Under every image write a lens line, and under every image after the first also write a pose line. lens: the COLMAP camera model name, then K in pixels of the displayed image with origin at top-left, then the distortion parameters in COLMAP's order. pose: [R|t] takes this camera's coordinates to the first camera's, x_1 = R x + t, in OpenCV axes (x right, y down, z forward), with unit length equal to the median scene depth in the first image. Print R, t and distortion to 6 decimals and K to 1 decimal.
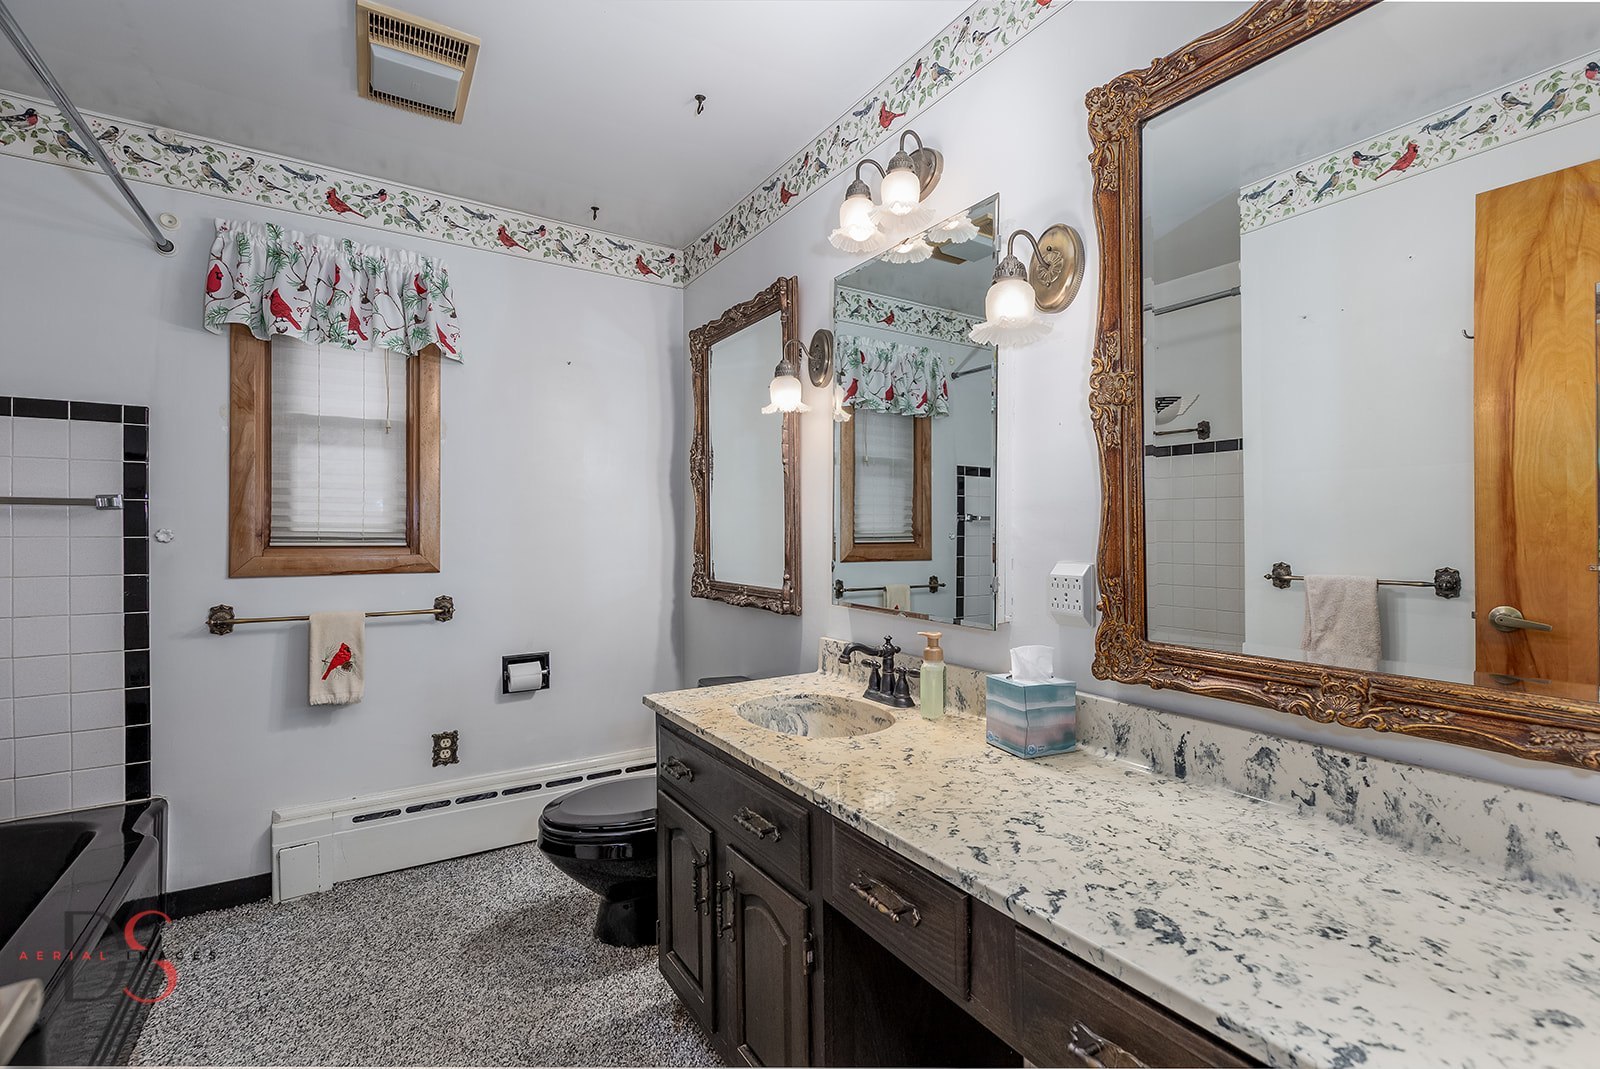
lens RADIAL K [[720.8, 0, 814.9], [0, 720.8, 531.0], [0, 0, 1]] dist [0.003081, 0.000336]
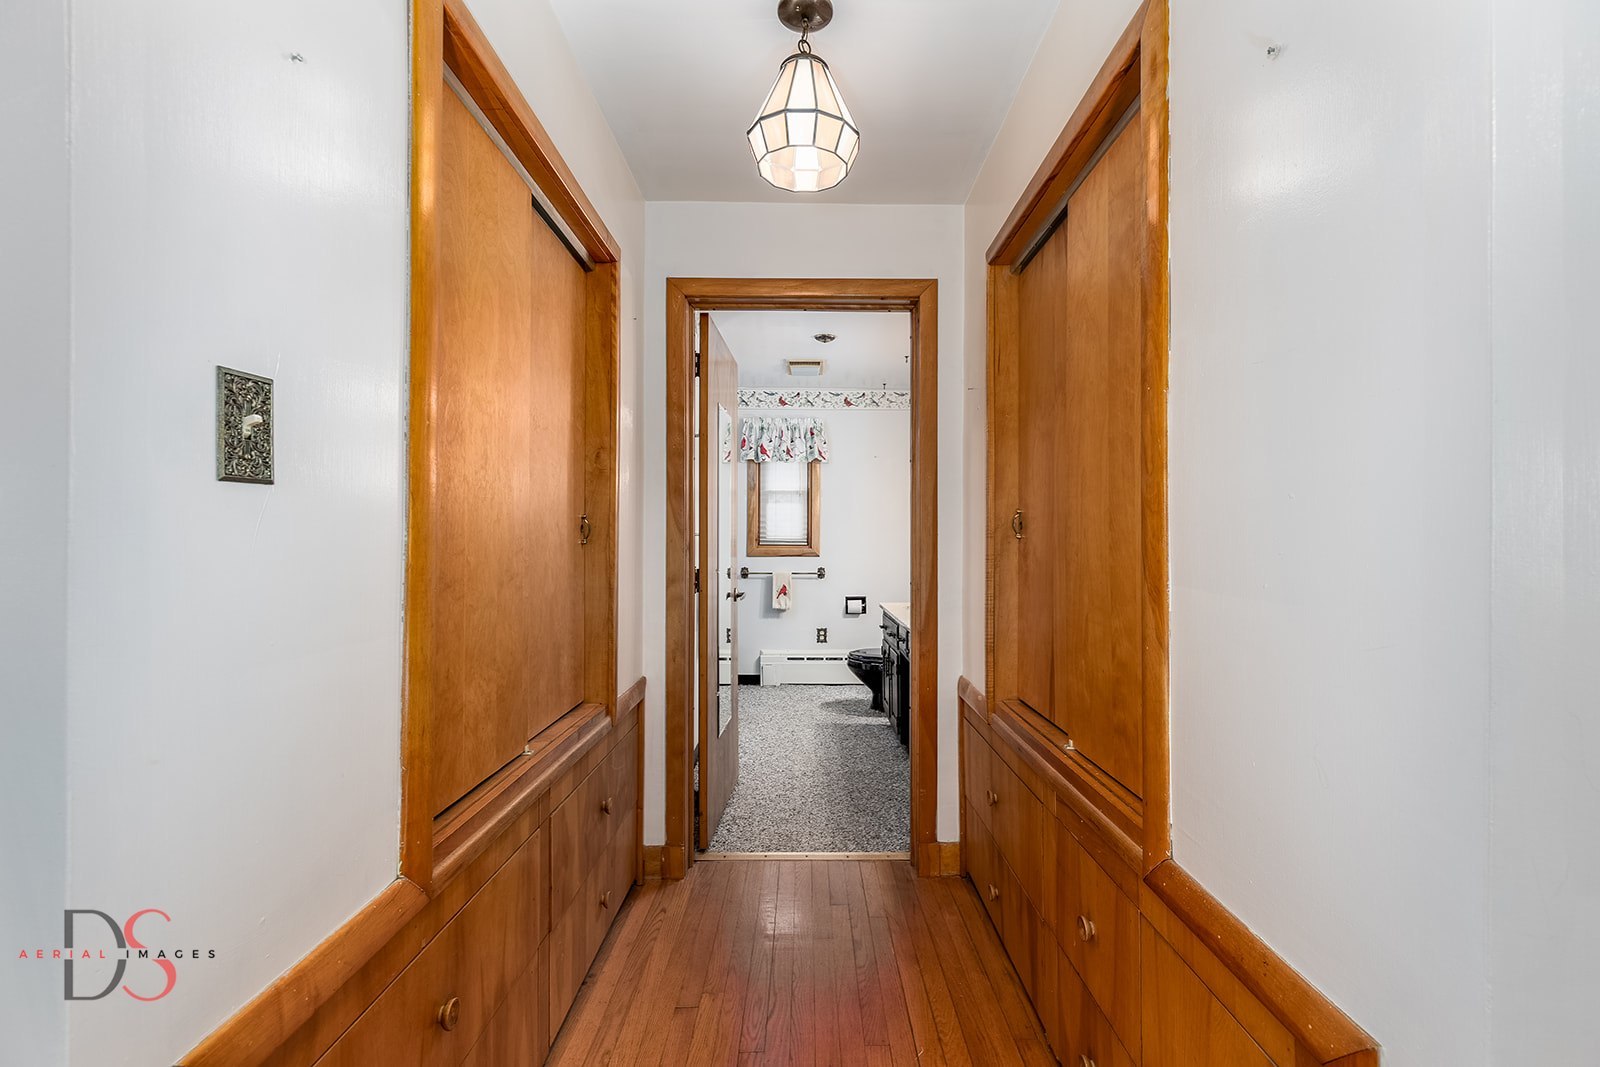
lens RADIAL K [[720.8, 0, 799.6], [0, 720.8, 533.8], [0, 0, 1]] dist [0.003081, 0.000336]
pose [[0.844590, 0.002488, -0.535407, 0.676591], [-0.001574, 0.999996, 0.002164, -0.020605], [0.535411, -0.000985, 0.844591, -1.000473]]
